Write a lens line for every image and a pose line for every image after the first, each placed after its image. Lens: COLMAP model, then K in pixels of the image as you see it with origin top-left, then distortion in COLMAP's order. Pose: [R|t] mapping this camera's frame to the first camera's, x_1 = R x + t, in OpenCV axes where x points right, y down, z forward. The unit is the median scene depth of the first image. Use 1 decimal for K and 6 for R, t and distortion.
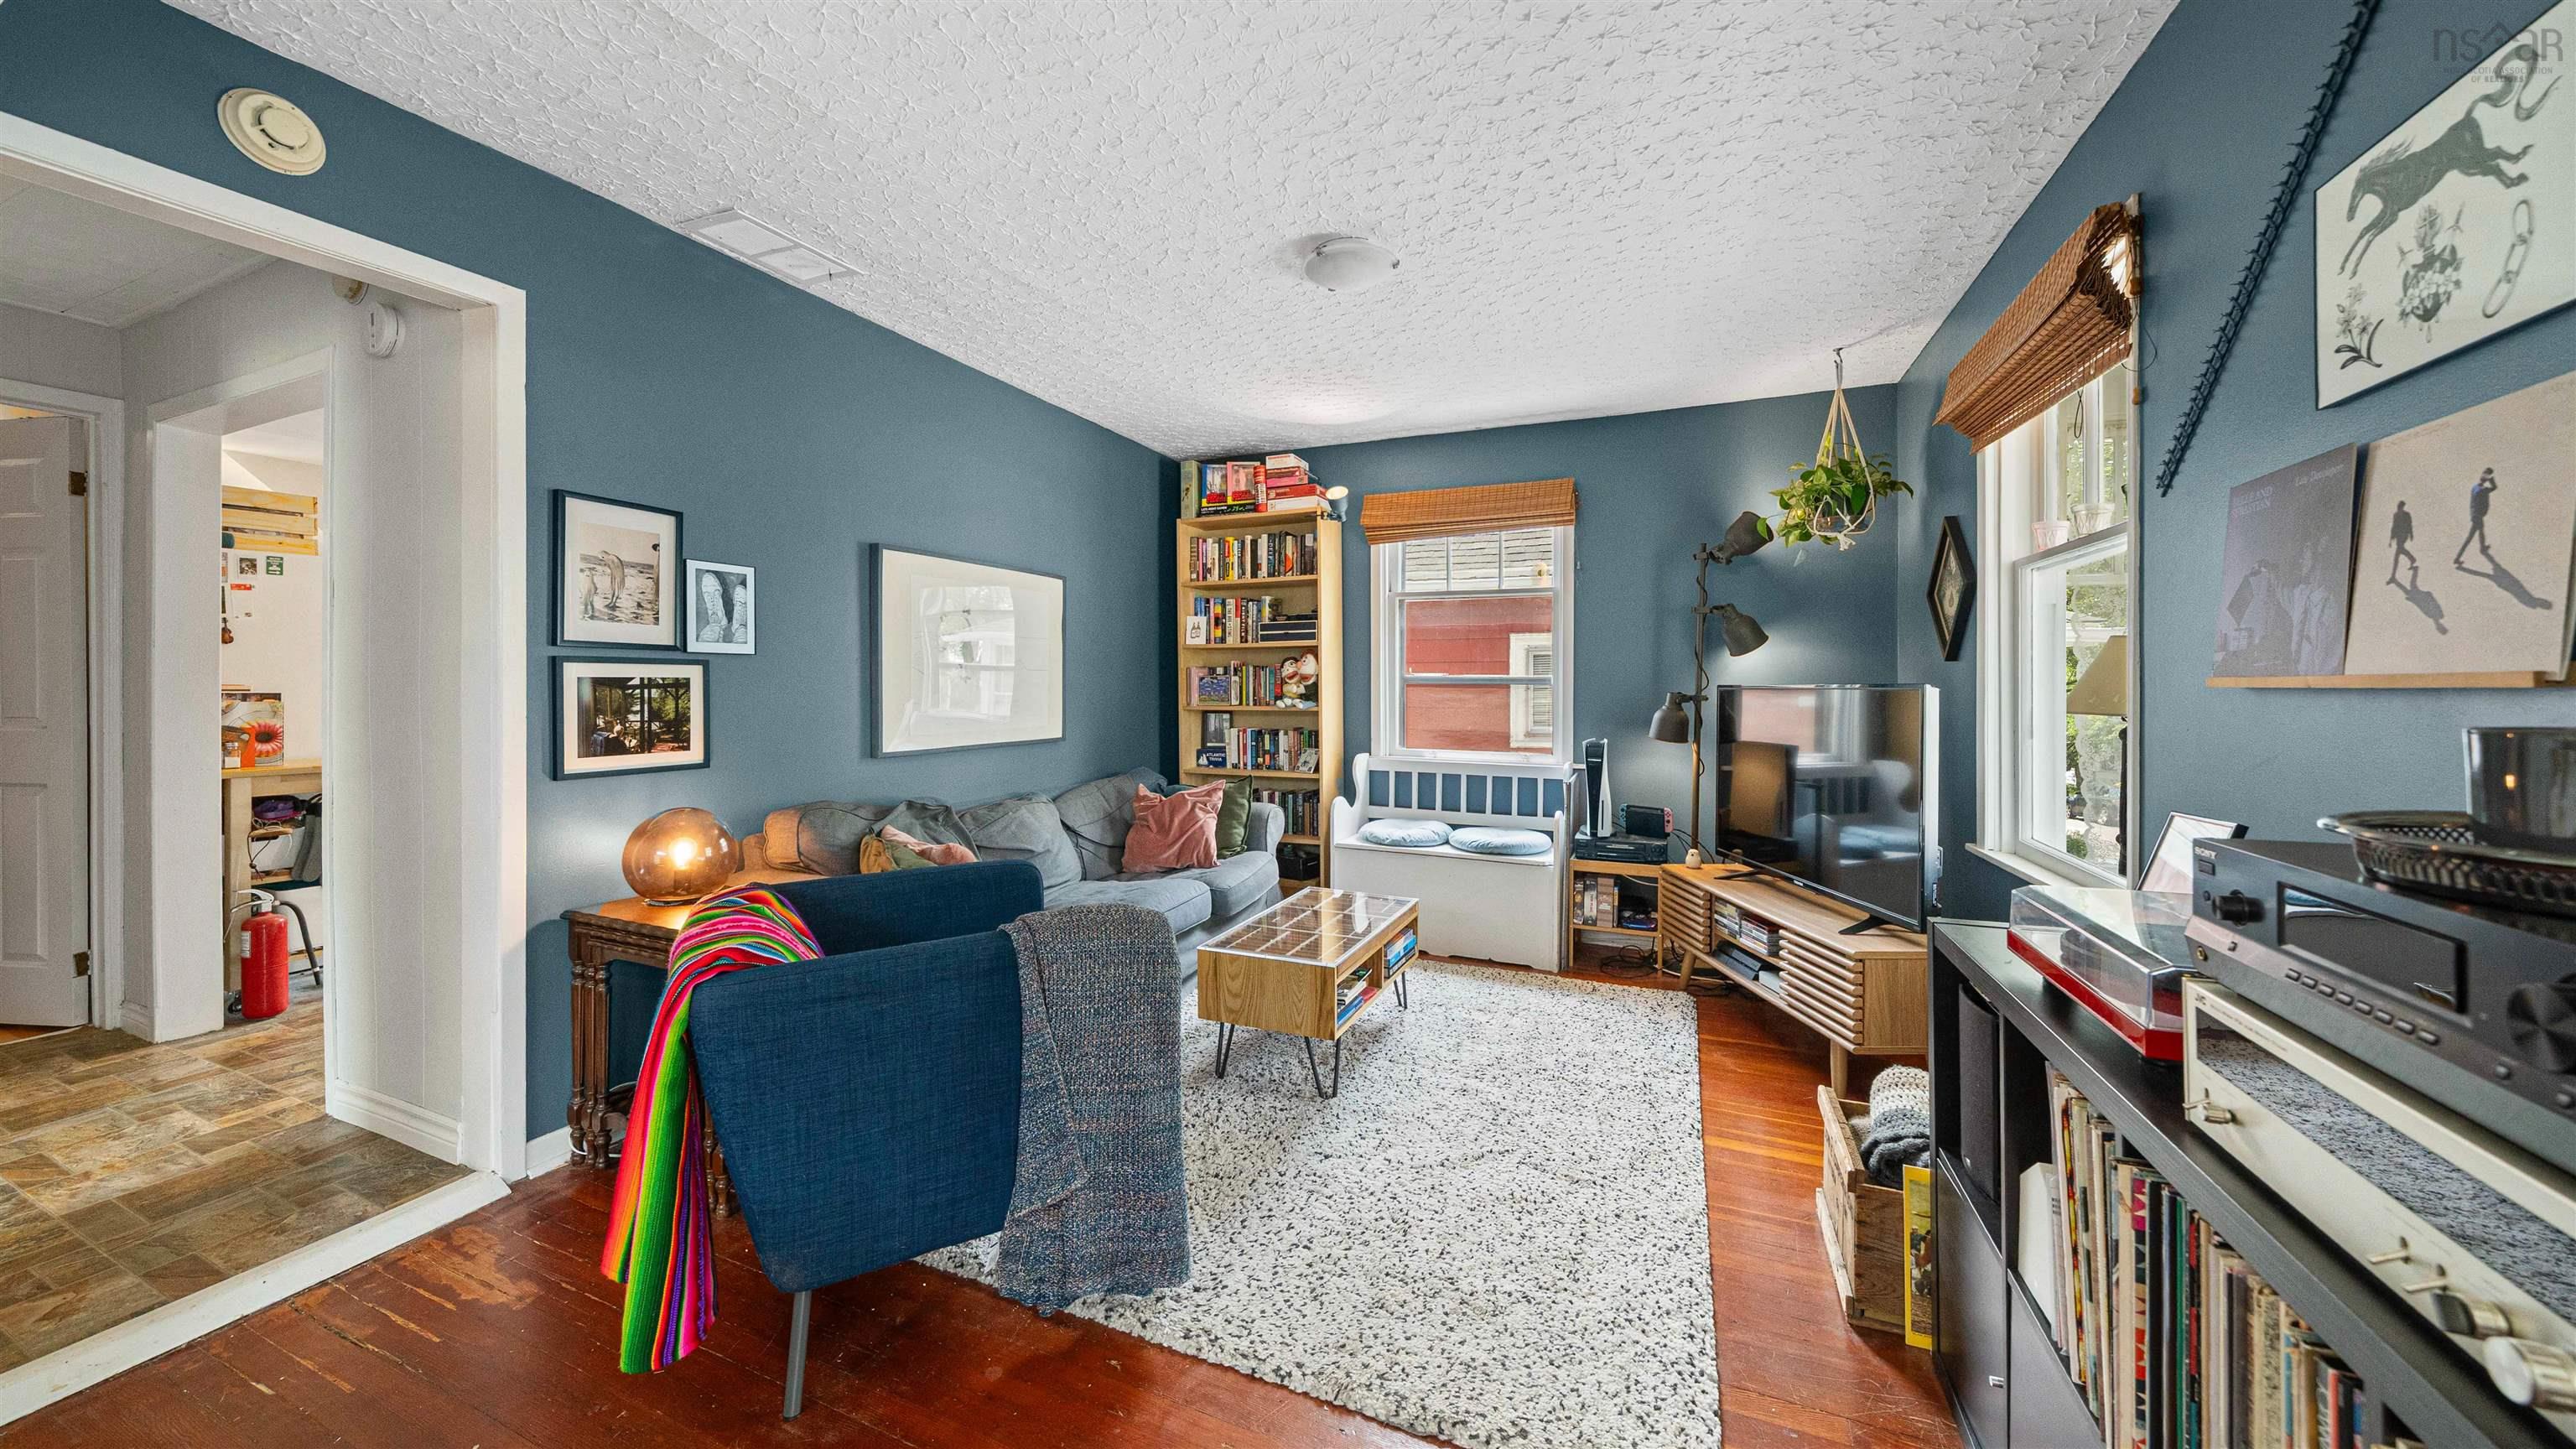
lens RADIAL K [[907.1, 0, 1289.3], [0, 907.1, 690.0], [0, 0, 1]] dist [-0.001128, -0.000048]
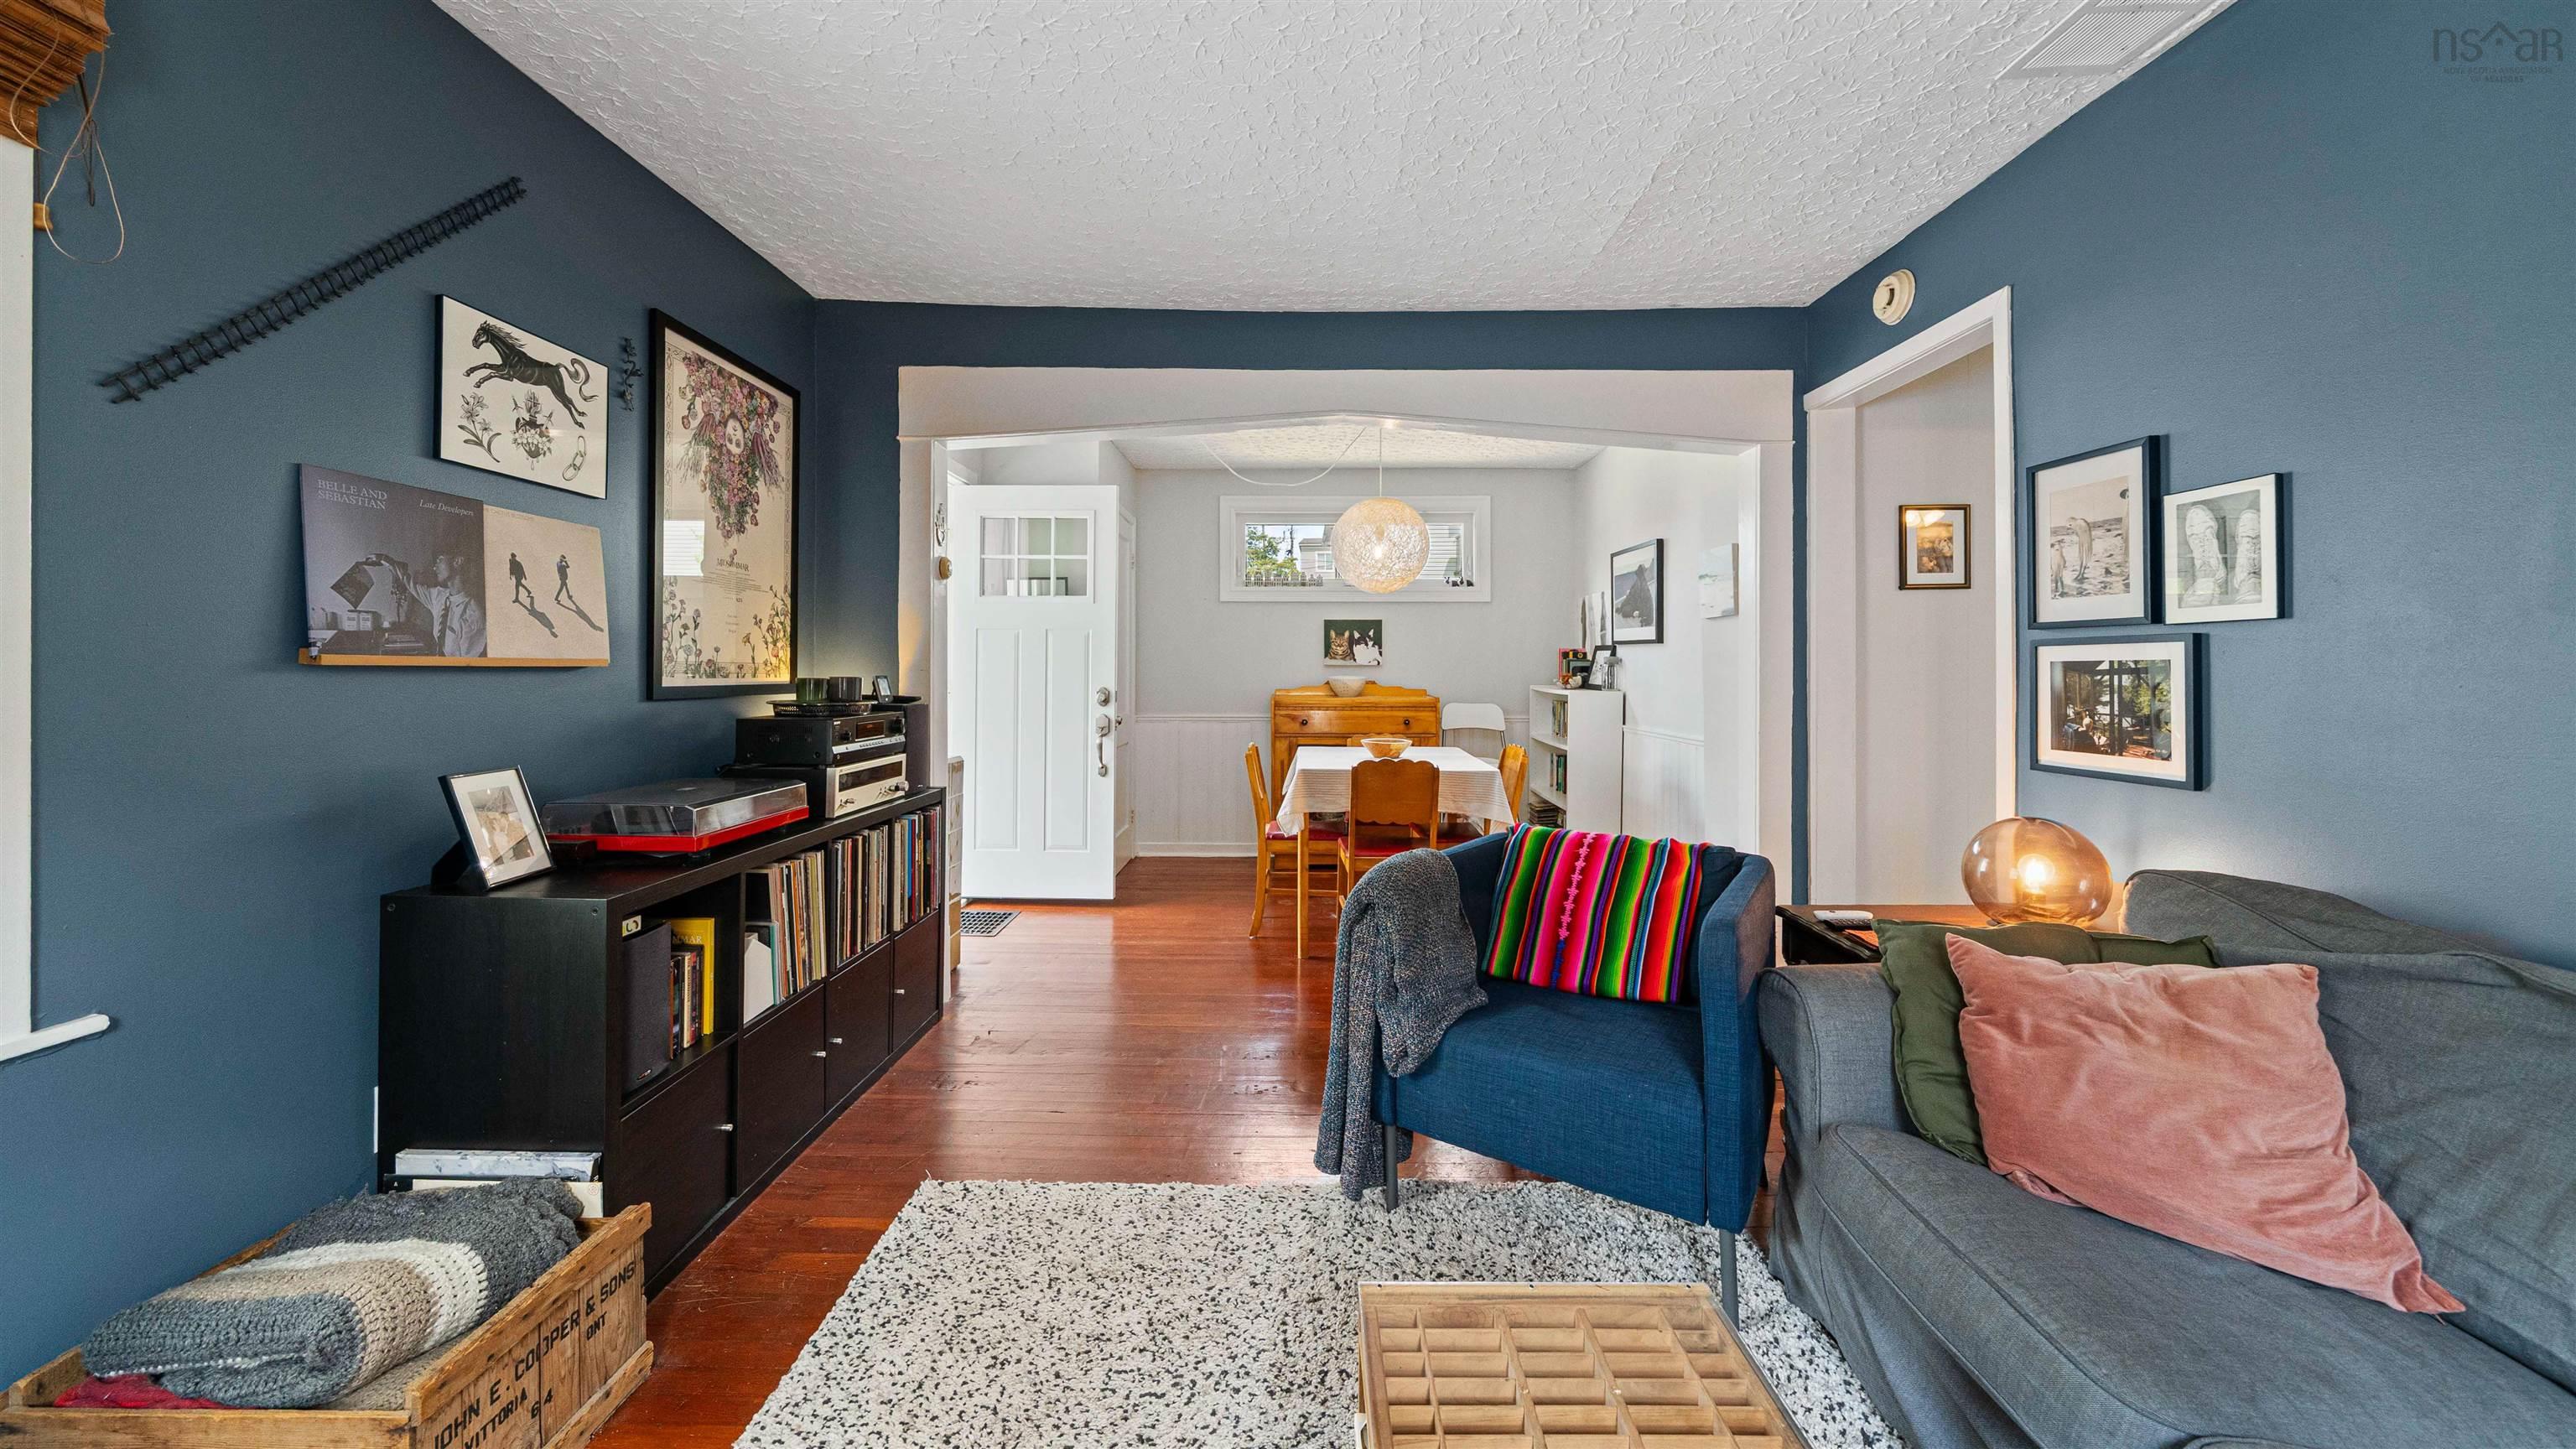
lens RADIAL K [[892.3, 0, 1294.1], [0, 892.3, 682.0], [0, 0, 1]] dist [-0.000356, -0.000032]
pose [[-0.918566, 0.001296, -0.395266, 0.182509], [-0.005479, 0.999857, 0.016011, -0.002458], [0.395230, 0.016873, -0.918427, 0.991332]]
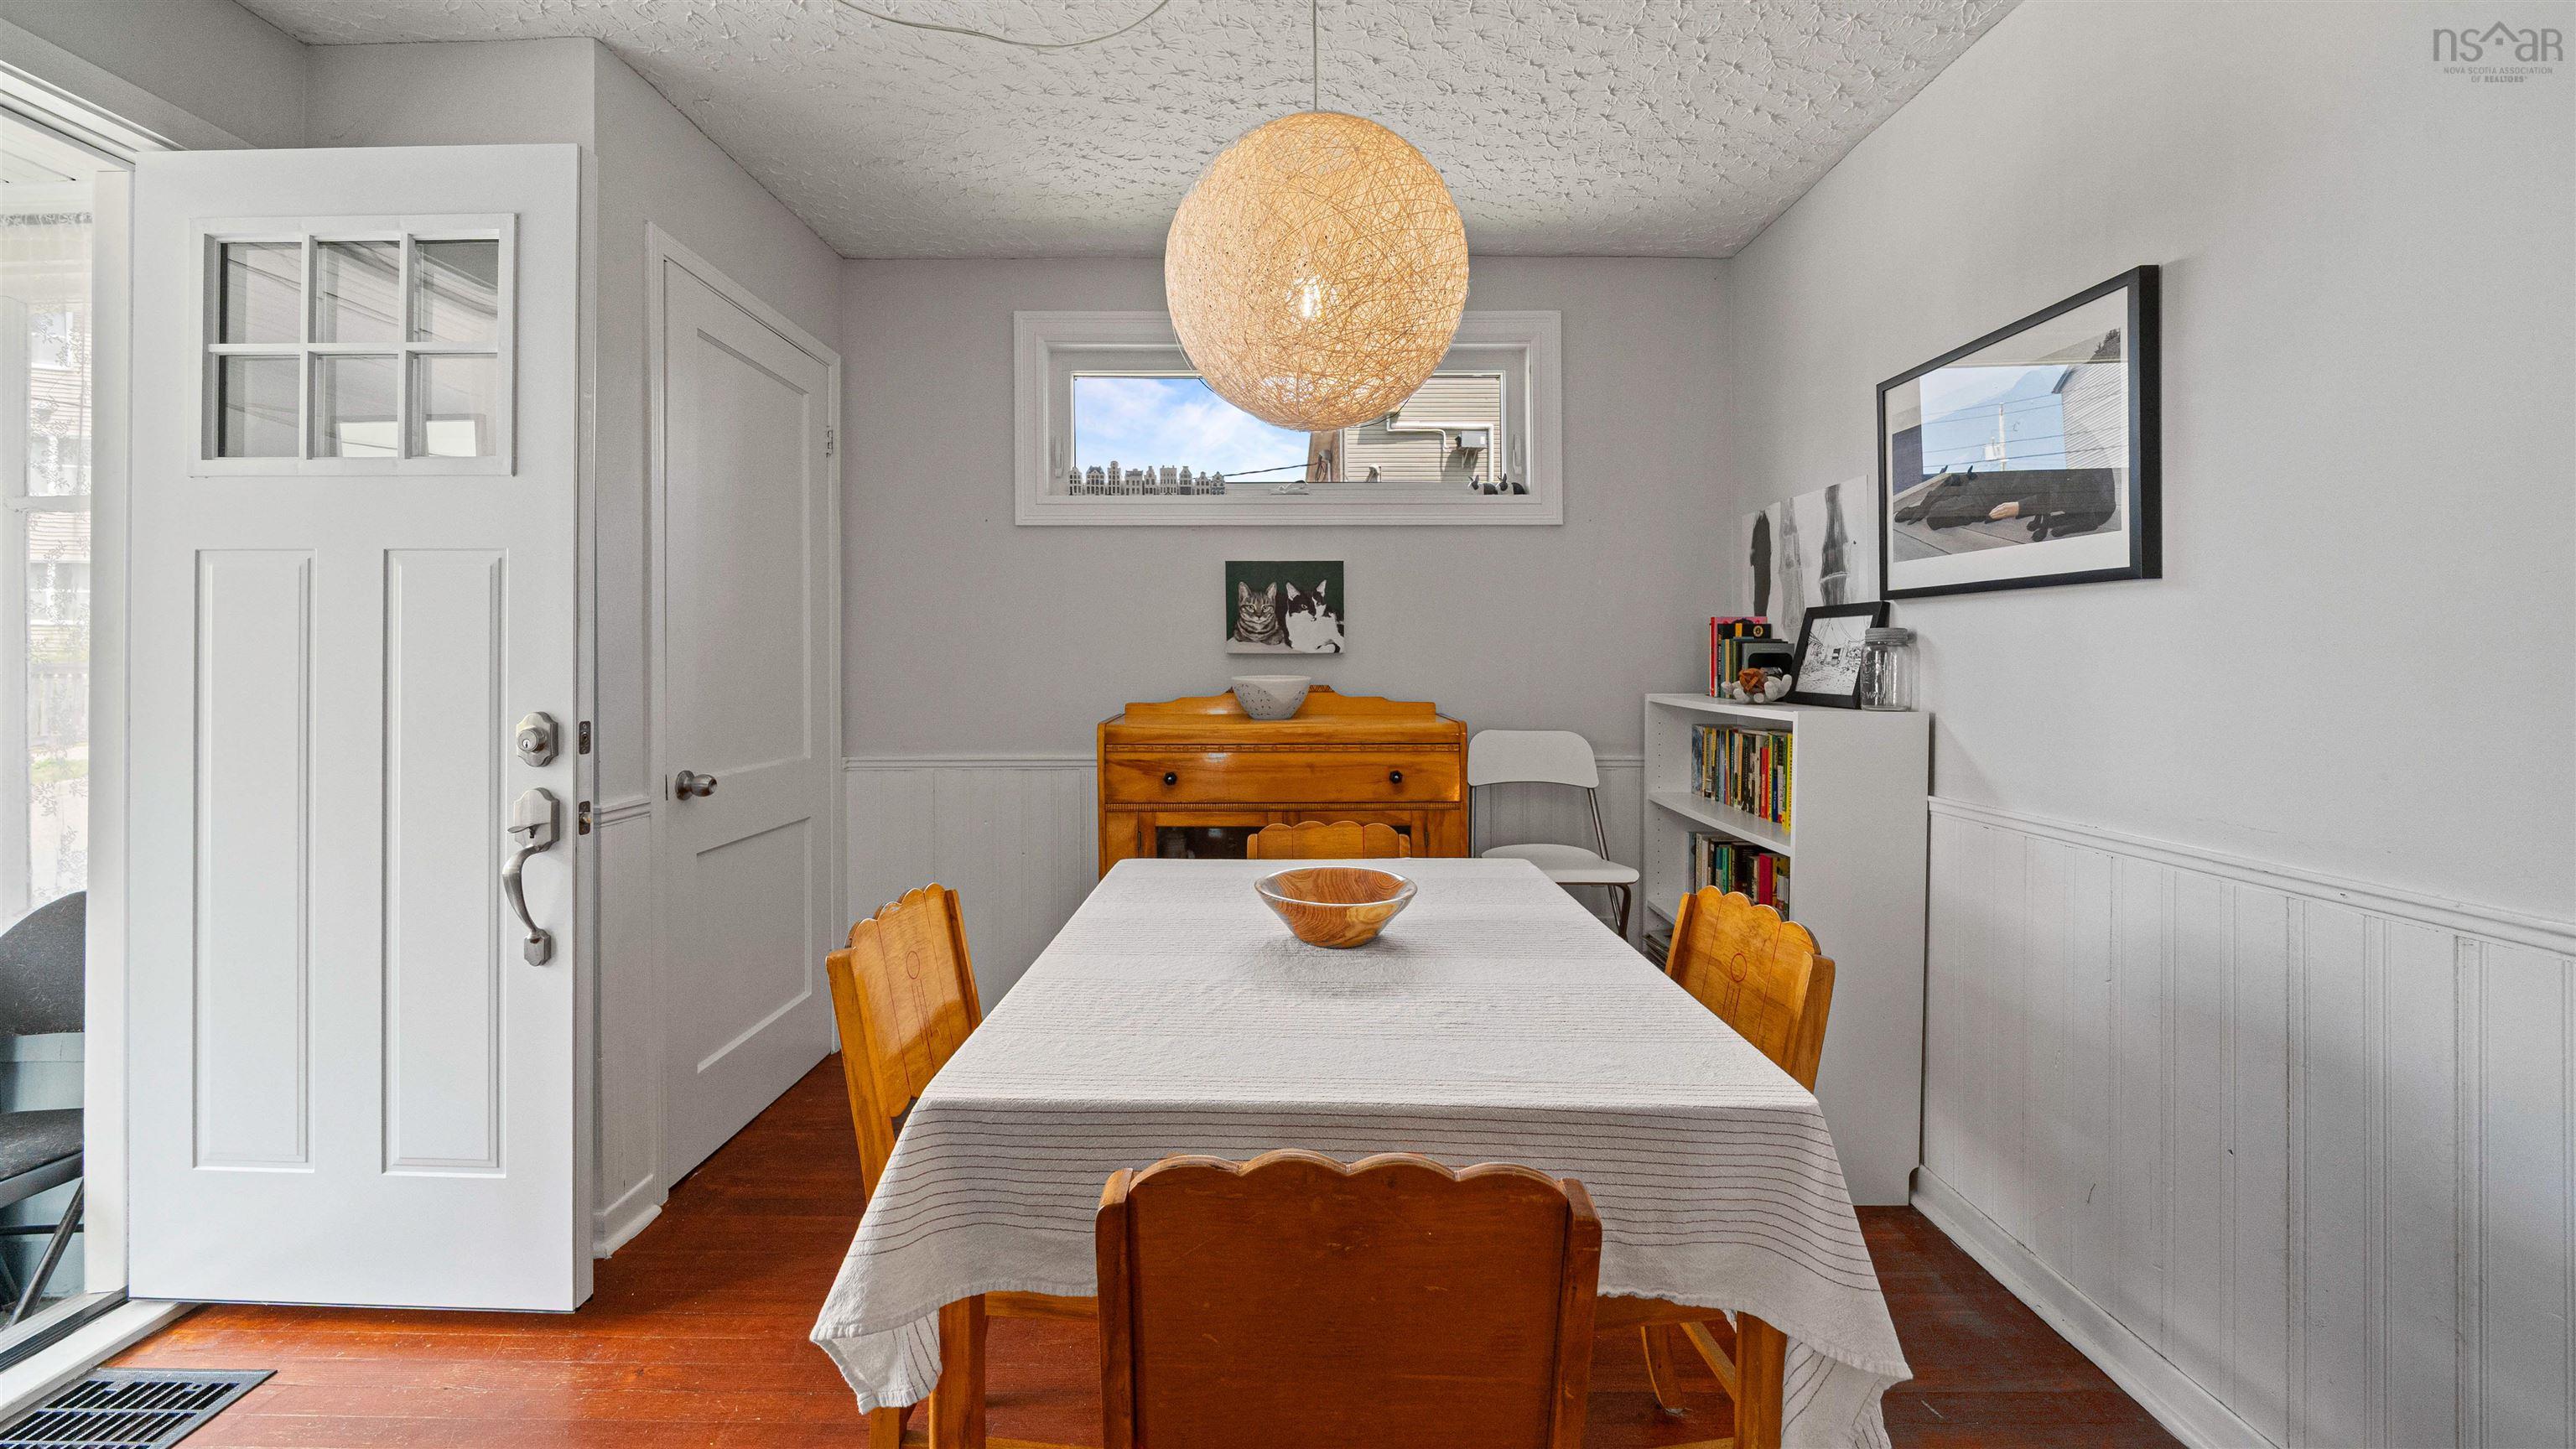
lens RADIAL K [[913.7, 0, 1276.2], [0, 913.7, 665.5], [0, 0, 1]] dist [-0.000719, -0.000097]
pose [[-0.918117, -0.001338, -0.396306, -0.230164], [-0.002144, 0.999996, 0.001593, 0.001860], [0.396303, 0.002312, -0.918117, 0.283398]]
